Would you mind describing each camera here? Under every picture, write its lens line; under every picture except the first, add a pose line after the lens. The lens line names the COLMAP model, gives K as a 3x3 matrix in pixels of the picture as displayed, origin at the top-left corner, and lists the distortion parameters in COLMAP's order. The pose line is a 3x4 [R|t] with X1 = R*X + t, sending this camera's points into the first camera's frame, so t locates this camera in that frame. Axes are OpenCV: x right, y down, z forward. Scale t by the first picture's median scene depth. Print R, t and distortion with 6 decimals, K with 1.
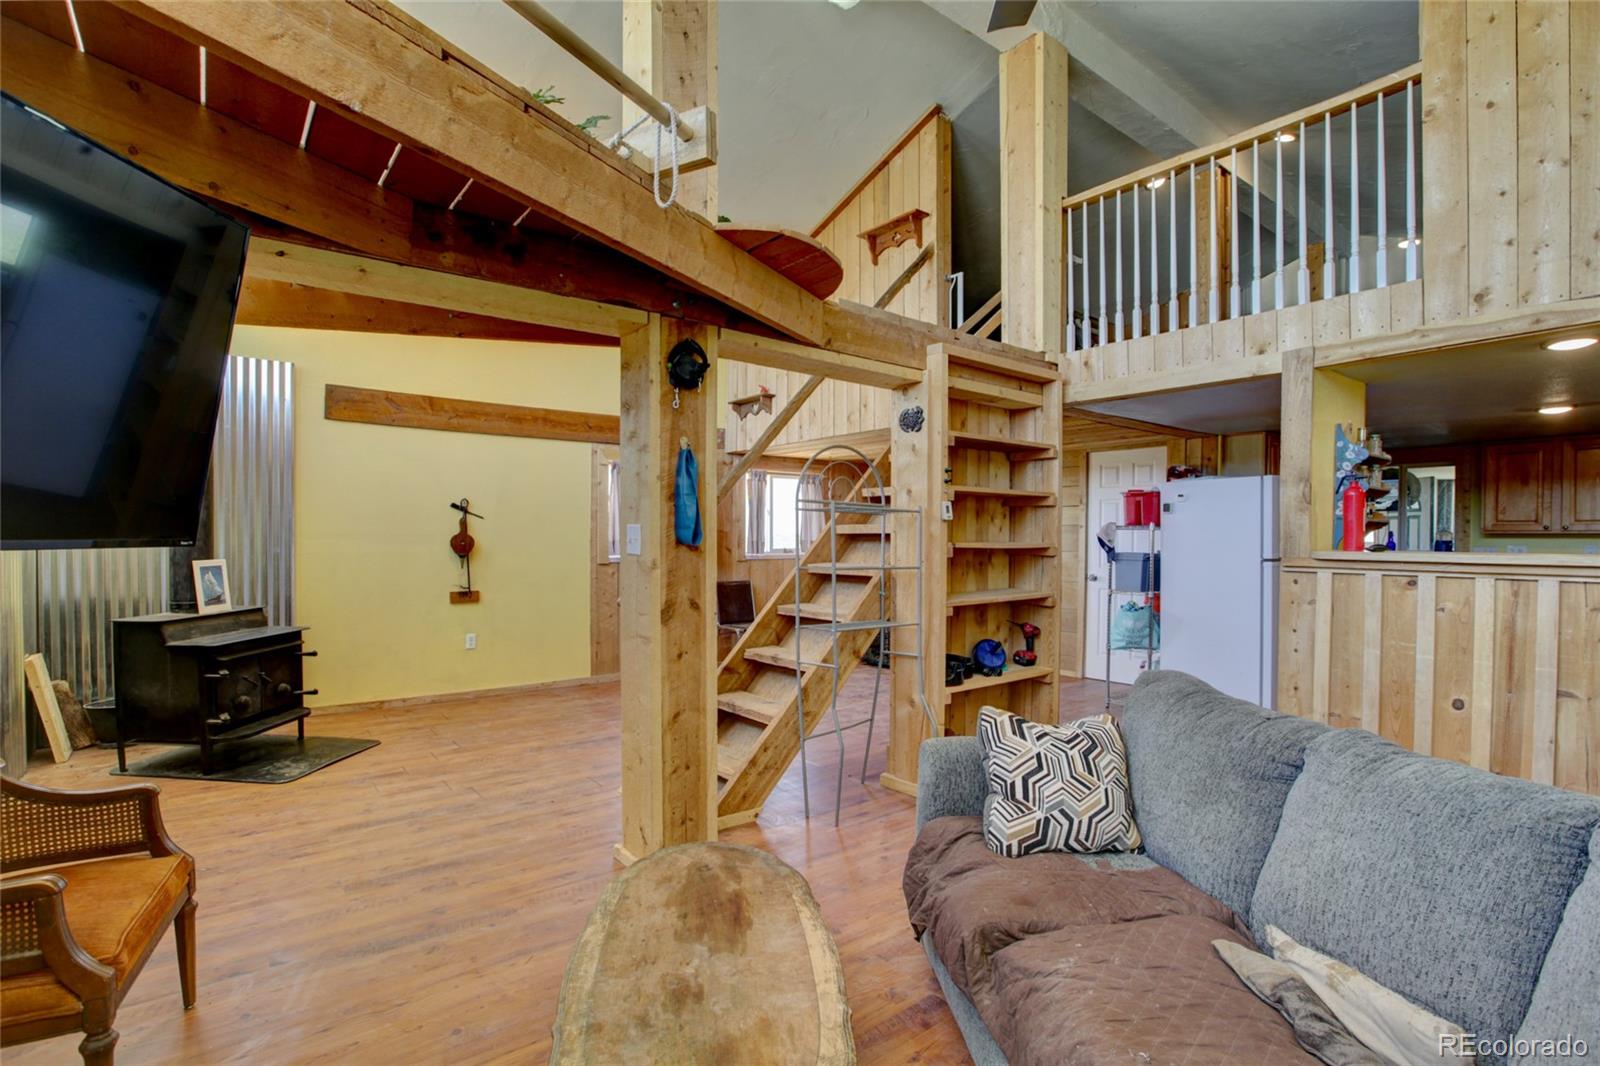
lens RADIAL K [[755.7, 0, 802.5], [0, 755.7, 544.0], [0, 0, 1]] dist [-0.064659, 0.027450]
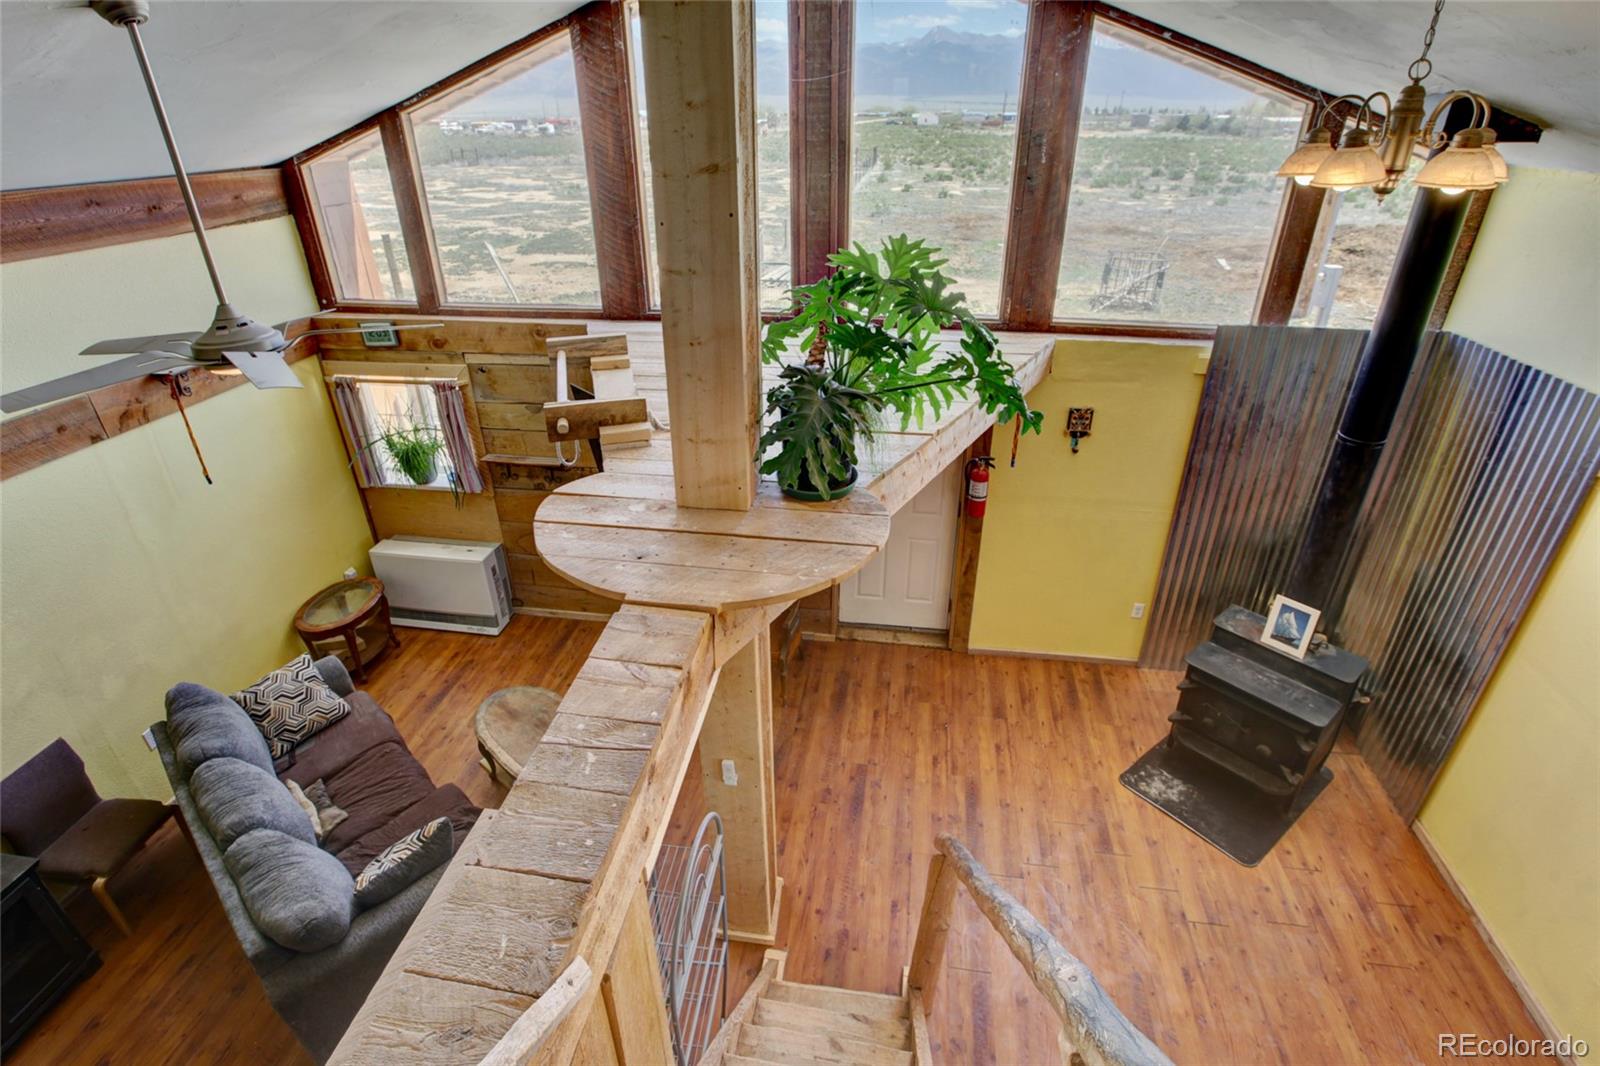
lens RADIAL K [[774.3, 0, 799.7], [0, 774.3, 523.3], [0, 0, 1]] dist [-0.051934, 0.017135]
pose [[-0.738772, 0.319948, -0.593169, 0.301792], [-0.002952, 0.878586, 0.477576, -0.734431], [0.673949, 0.354570, -0.648130, 1.590604]]
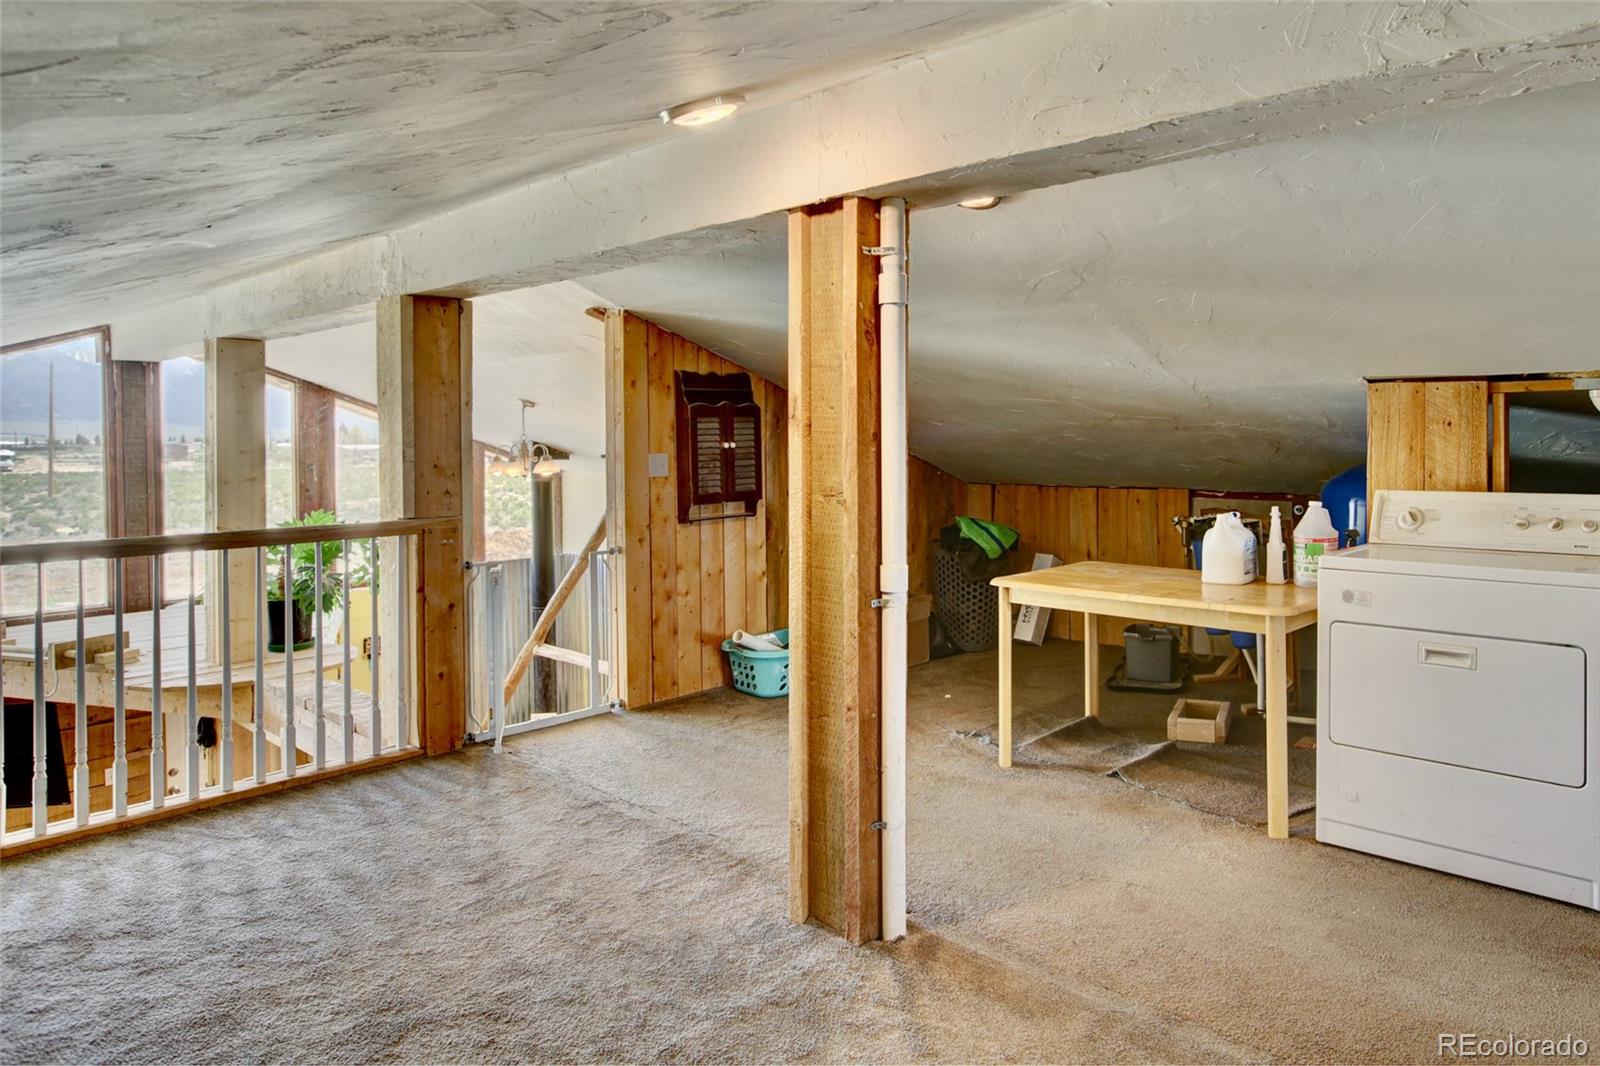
lens RADIAL K [[982.6, 0, 866.3], [0, 982.6, 451.6], [0, 0, 1]] dist [-0.000686, 0.001132]
pose [[0.167679, 0.005927, -0.985824, 1.858980], [-0.008046, 0.999957, 0.004644, -0.755973], [0.985809, 0.007154, 0.167719, 1.806443]]
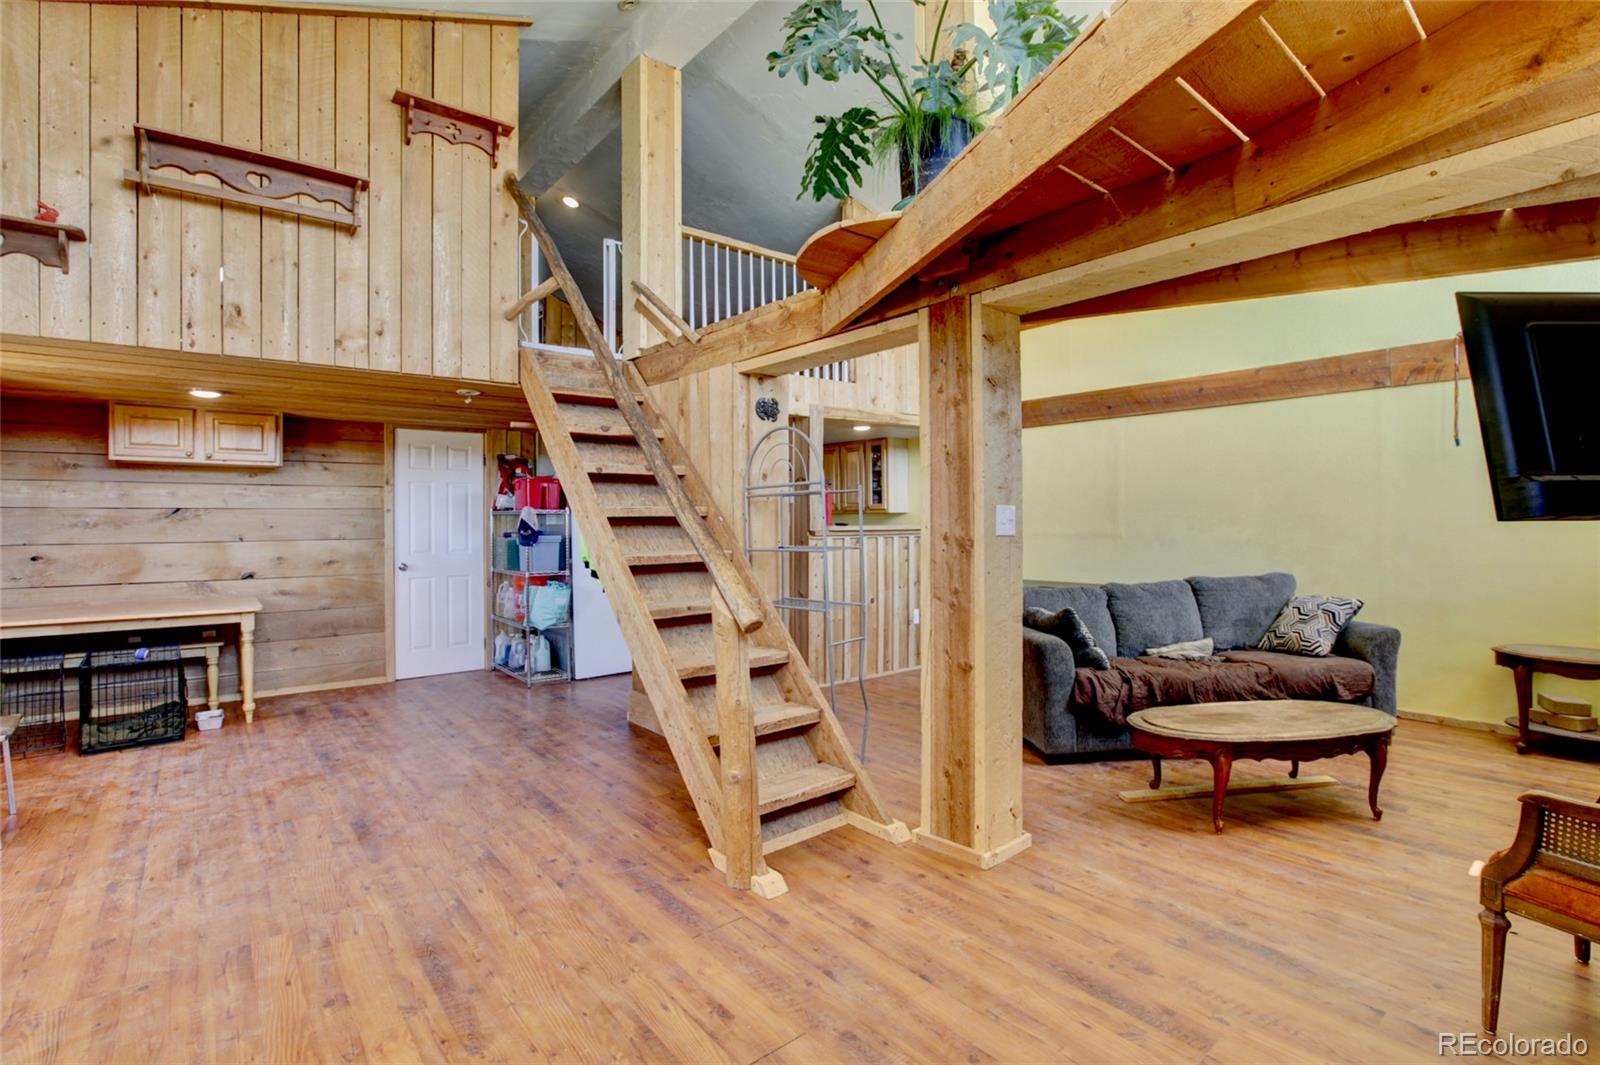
lens RADIAL K [[739.1, 0, 790.0], [0, 739.1, 510.6], [0, 0, 1]] dist [-0.048855, 0.014529]
pose [[-0.008159, 0.008235, 0.999933, -1.095397], [0.019247, 0.999782, -0.008077, -0.015308], [-0.999781, 0.019179, -0.008315, 1.185364]]
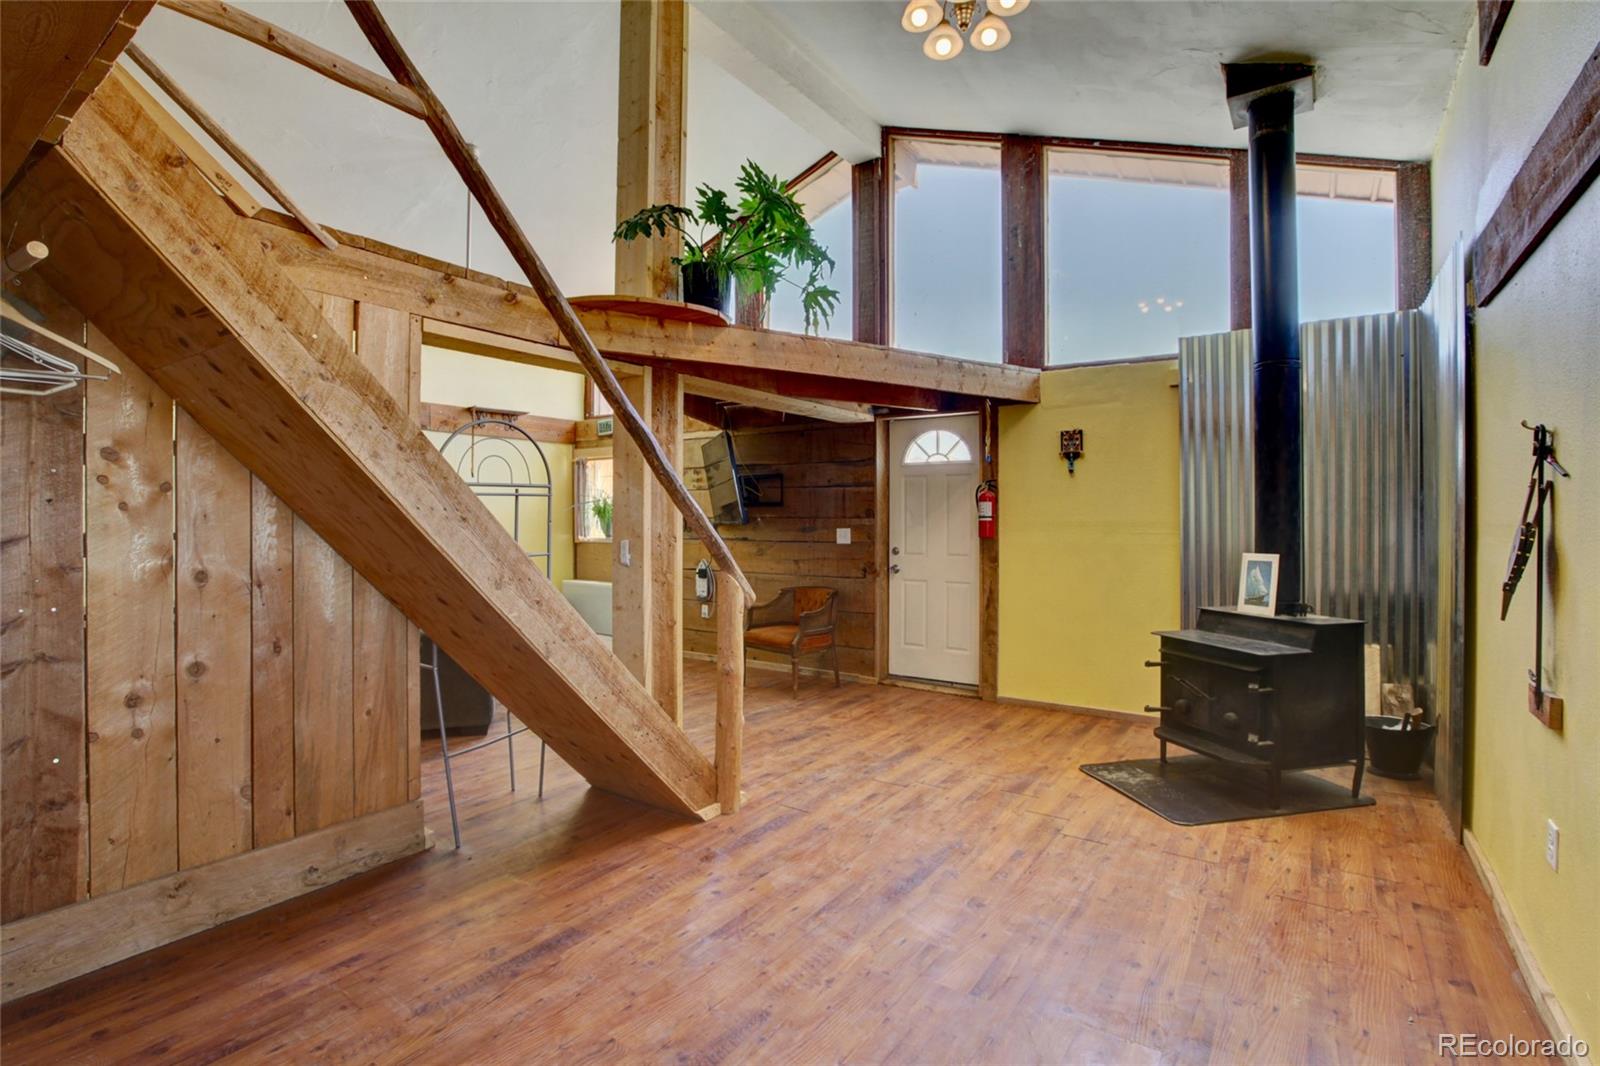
lens RADIAL K [[754.8, 0, 799.8], [0, 754.8, 522.0], [0, 0, 1]] dist [-0.051376, 0.014627]
pose [[-0.958768, -0.006239, -0.284122, -0.045528], [-0.010349, 0.999862, 0.012966, -0.030257], [0.284002, 0.015372, -0.958700, 2.305213]]
